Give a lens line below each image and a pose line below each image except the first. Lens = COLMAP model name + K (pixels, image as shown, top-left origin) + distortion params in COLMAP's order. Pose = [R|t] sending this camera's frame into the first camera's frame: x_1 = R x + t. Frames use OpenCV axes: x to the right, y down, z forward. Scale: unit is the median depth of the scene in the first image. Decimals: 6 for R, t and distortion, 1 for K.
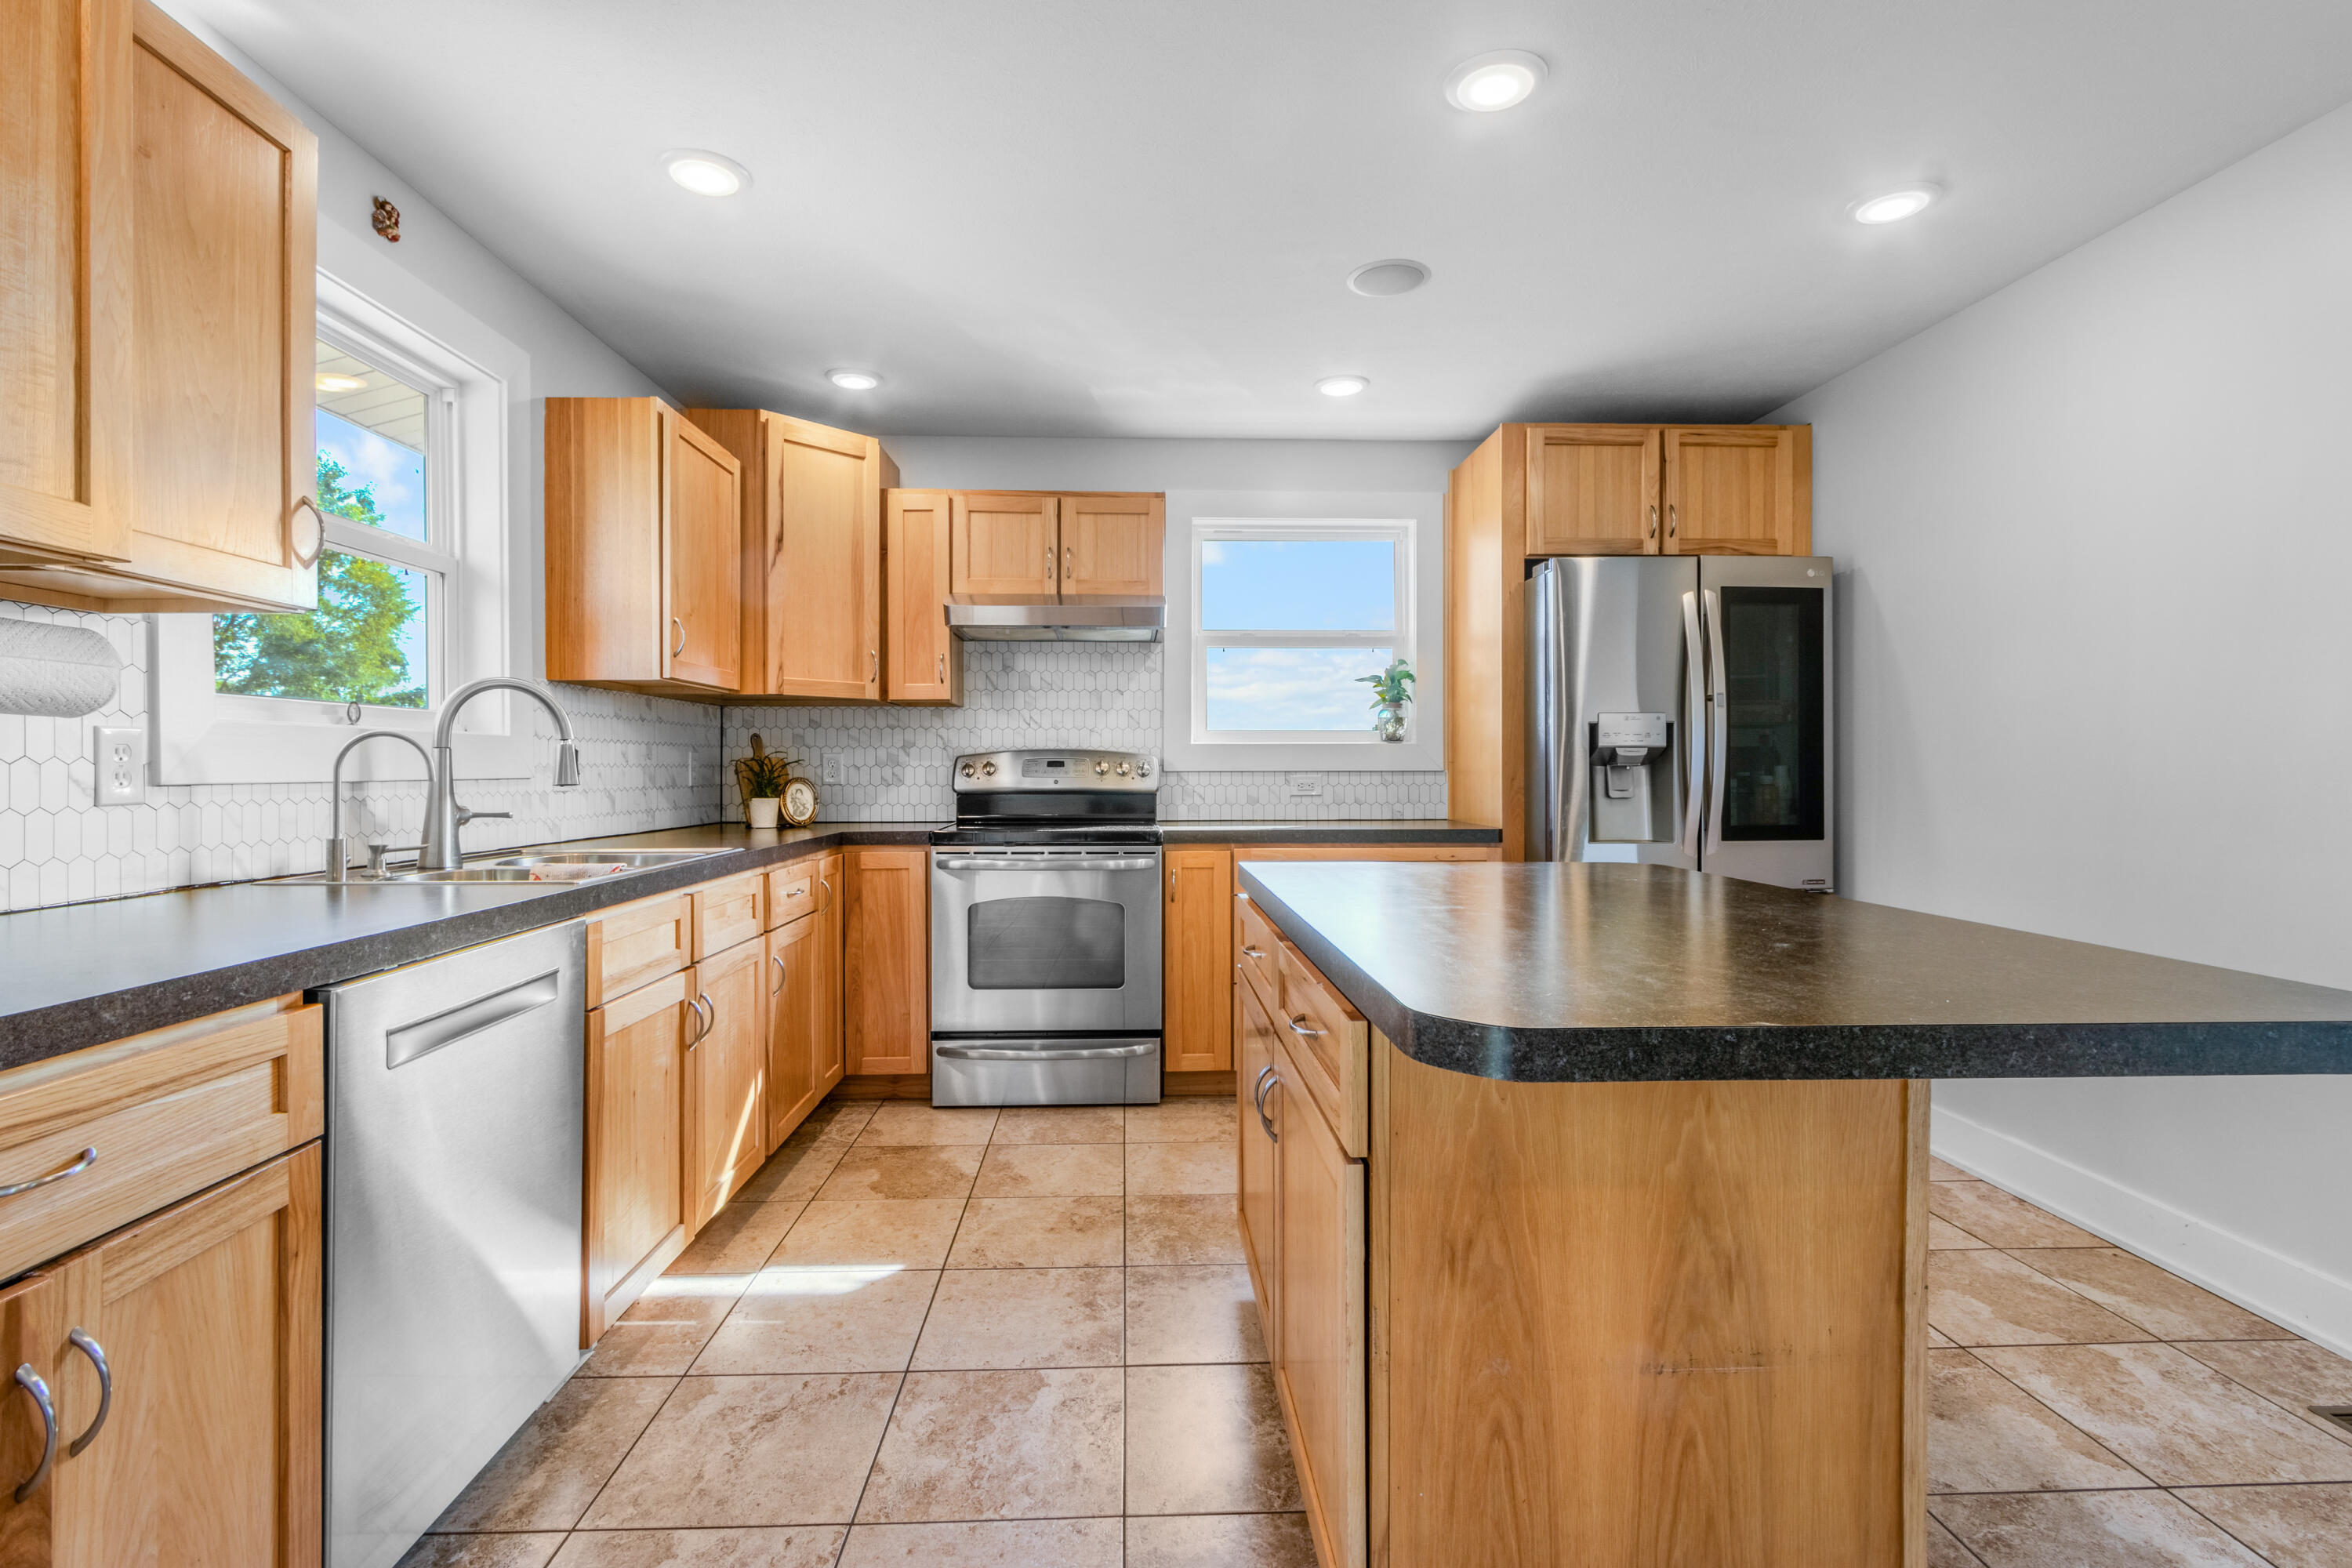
lens RADIAL K [[1083.0, 0, 1172.6], [0, 1083.0, 774.5], [0, 0, 1]] dist [-0.000207, -0.000161]
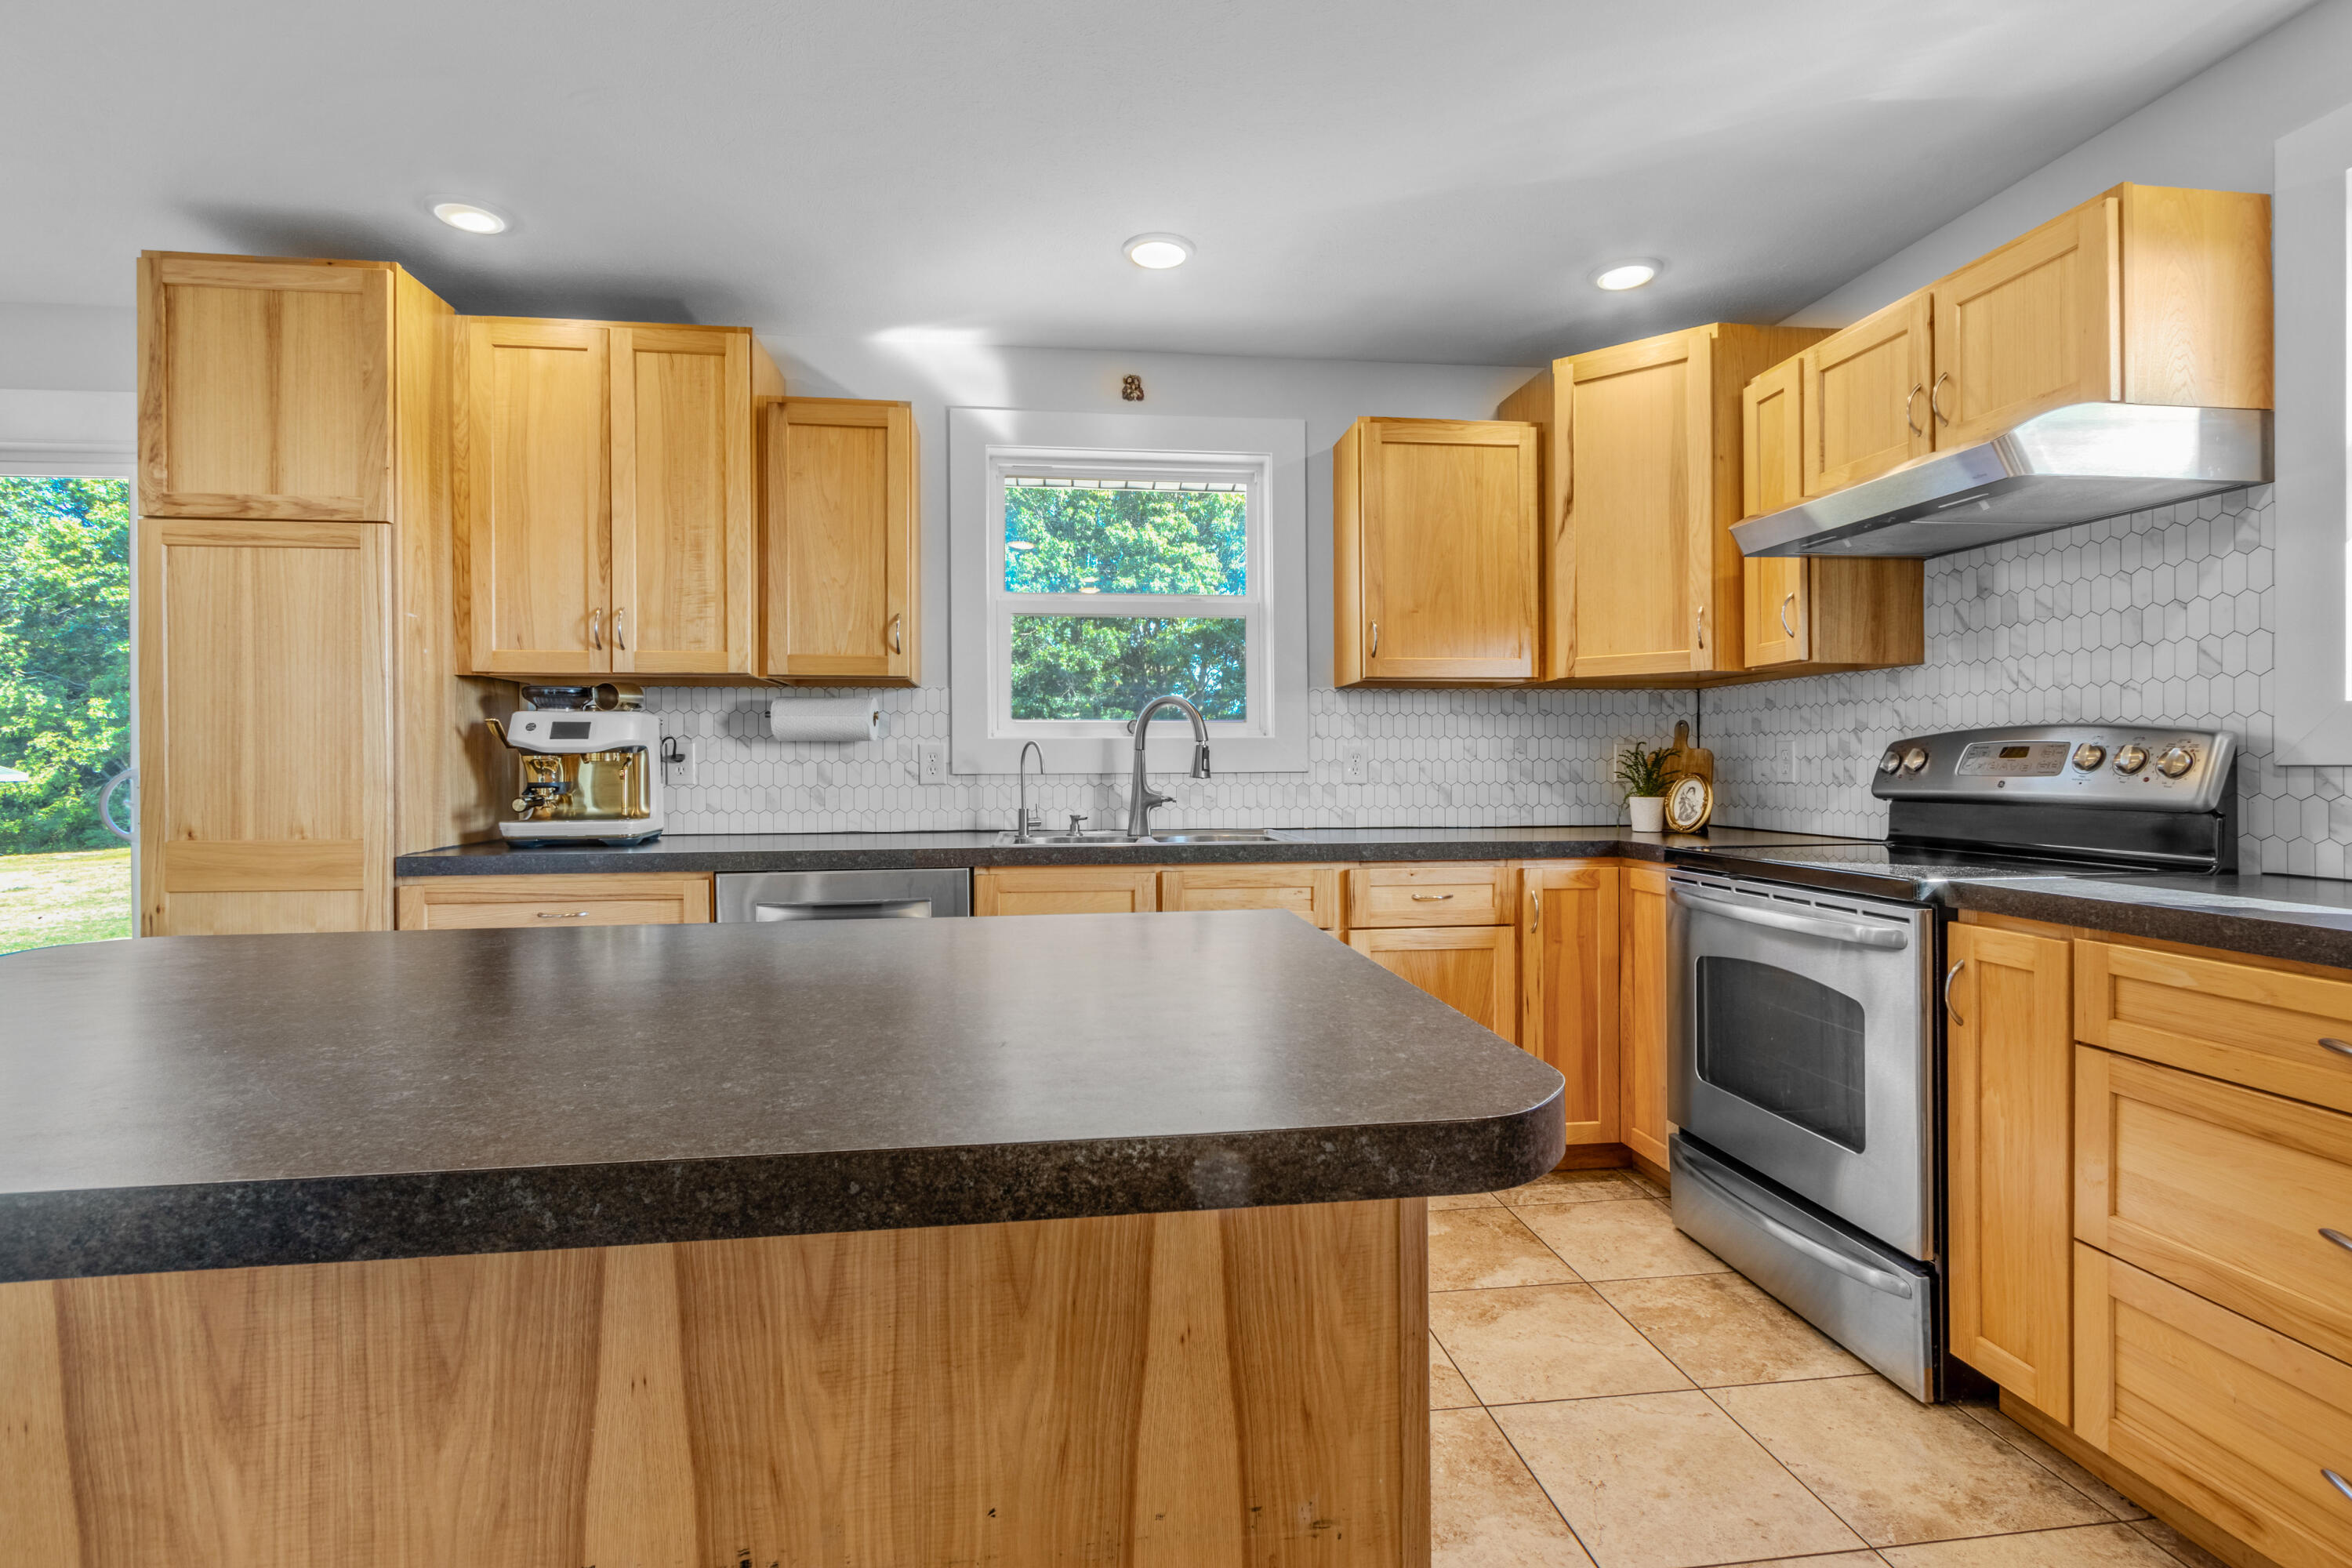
lens RADIAL K [[1096.5, 0, 1178.0], [0, 1096.5, 763.6], [0, 0, 1]] dist [0.002230, -0.000053]
pose [[0.090068, -0.001039, -0.995935, 0.492899], [-0.000219, 0.999999, -0.001063, -0.003570], [0.995936, 0.000314, 0.090068, 0.608883]]
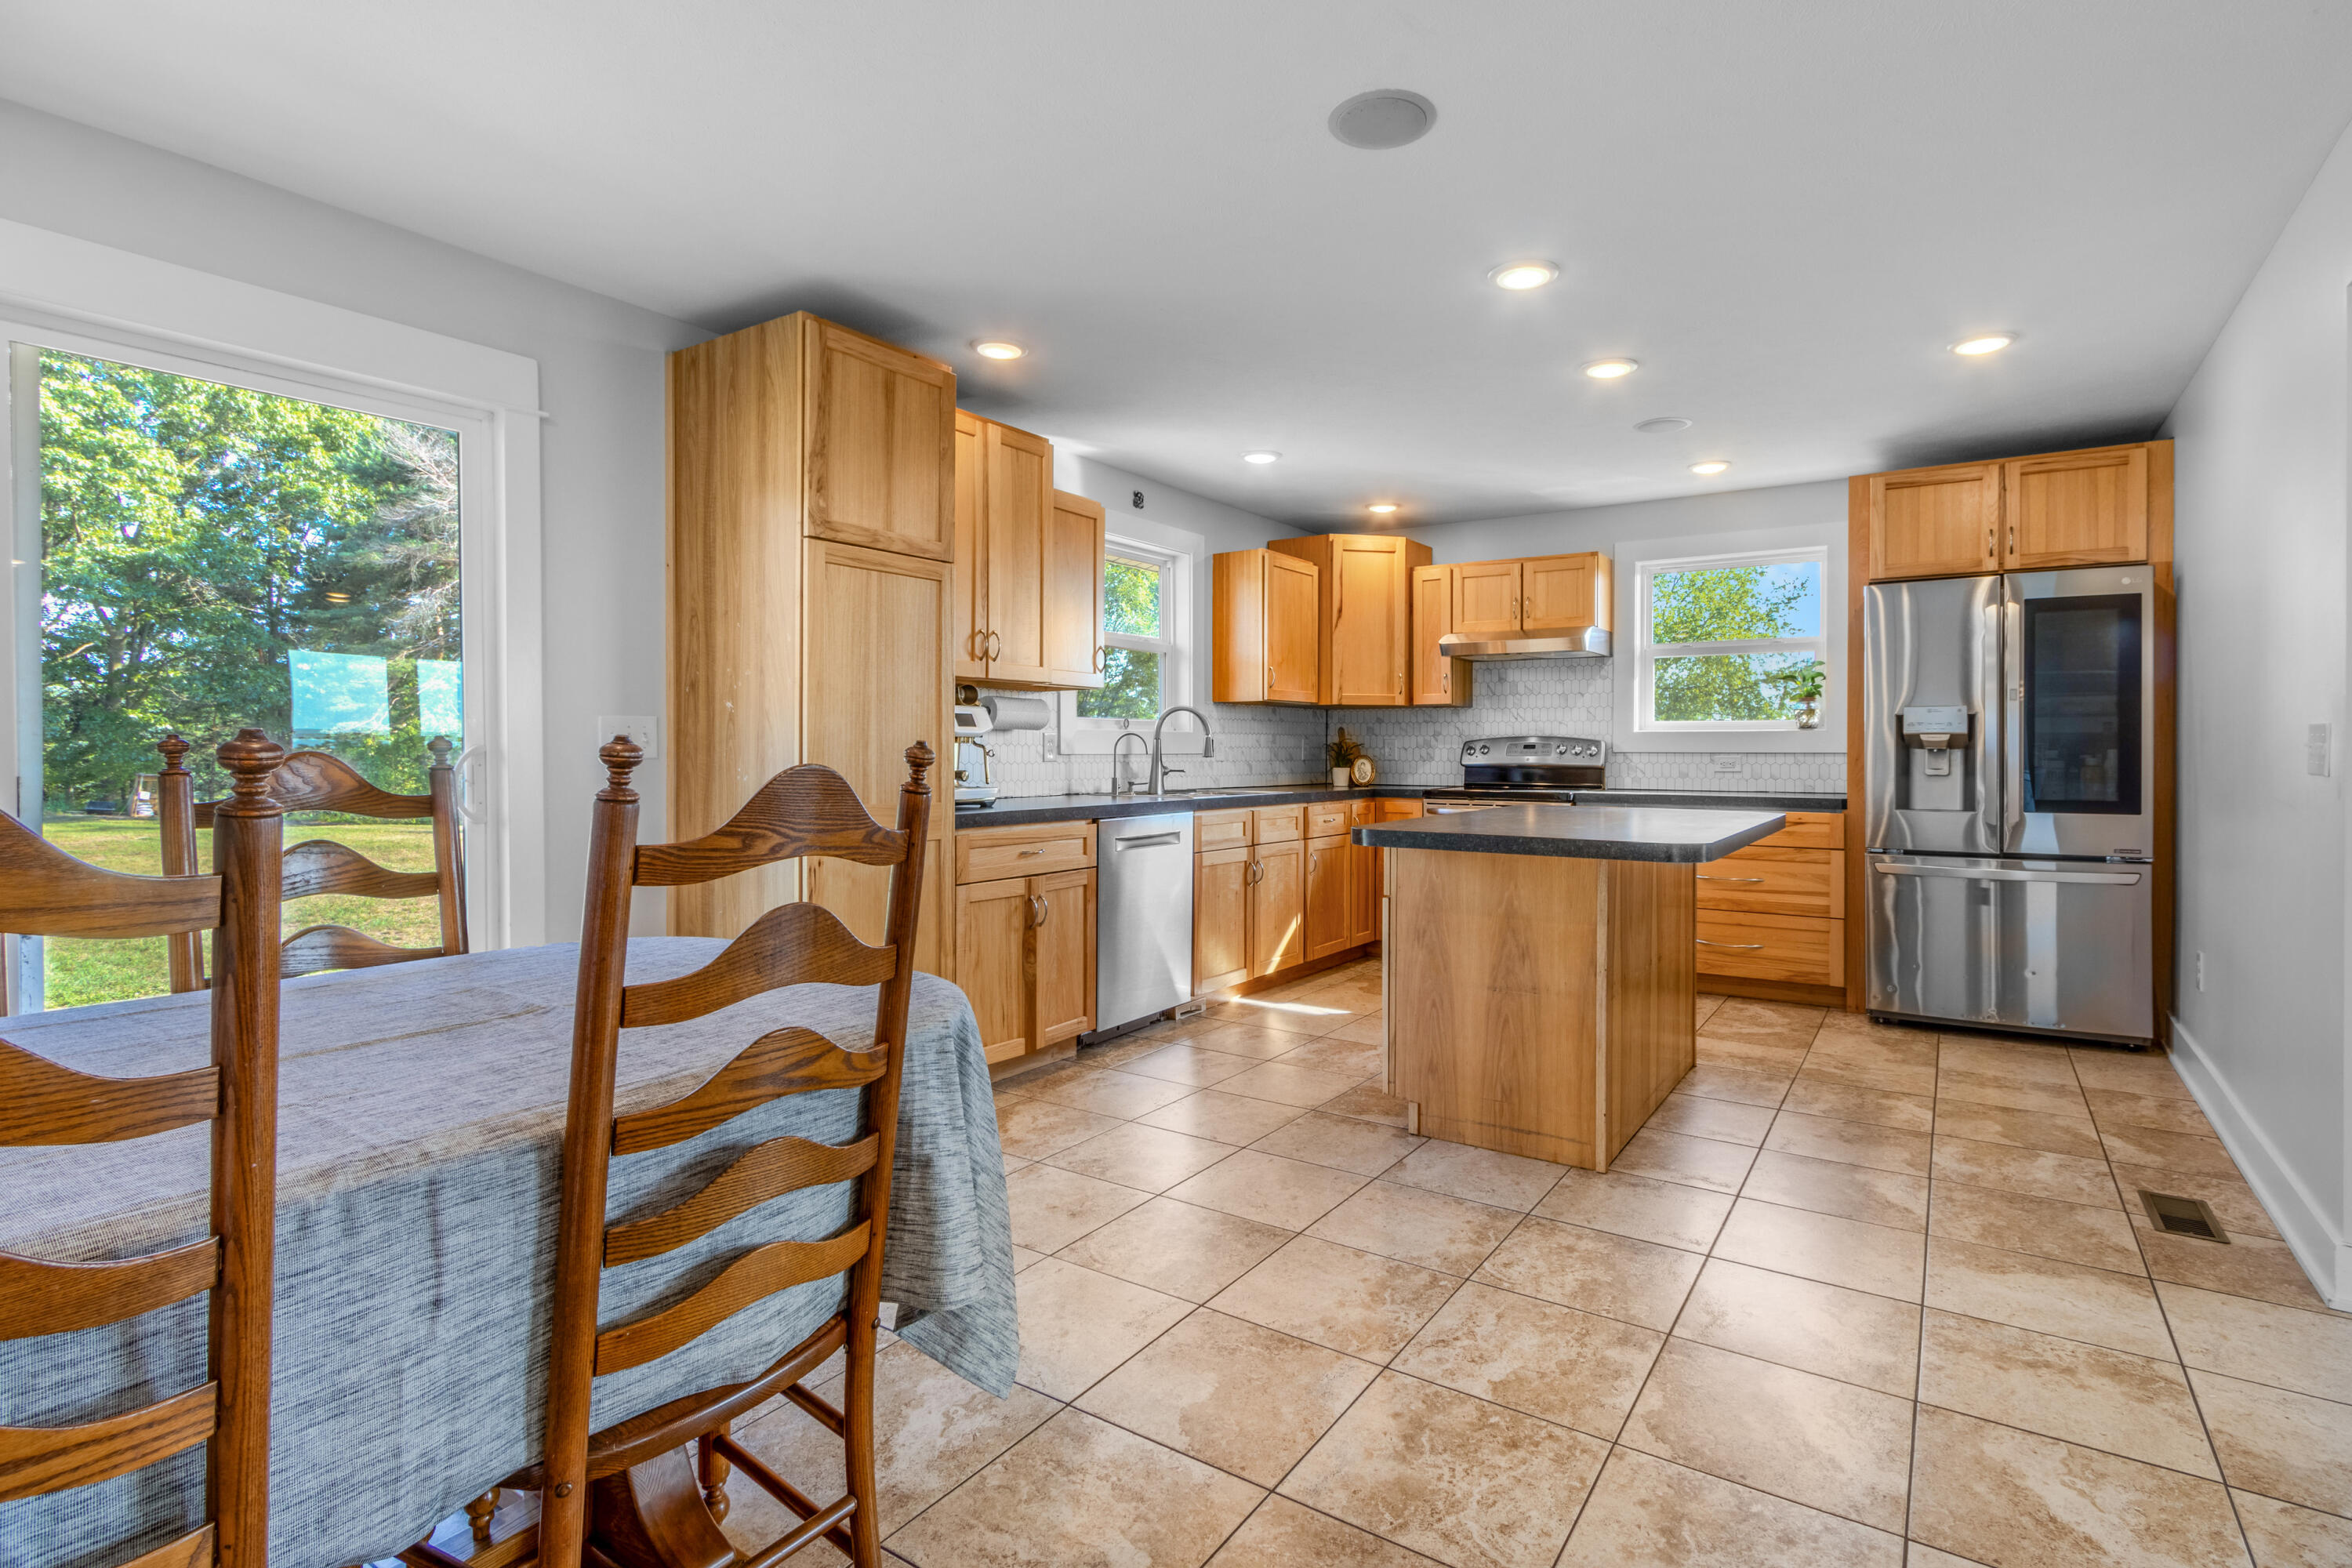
lens RADIAL K [[1135.2, 0, 1233.2], [0, 1135.2, 754.9], [0, 0, 1]] dist [-0.001093, -0.000443]
pose [[0.819731, 0.005688, -0.572721, 0.499752], [-0.006688, 0.999978, 0.000359, 0.003528], [0.572710, 0.003536, 0.819750, -0.516337]]
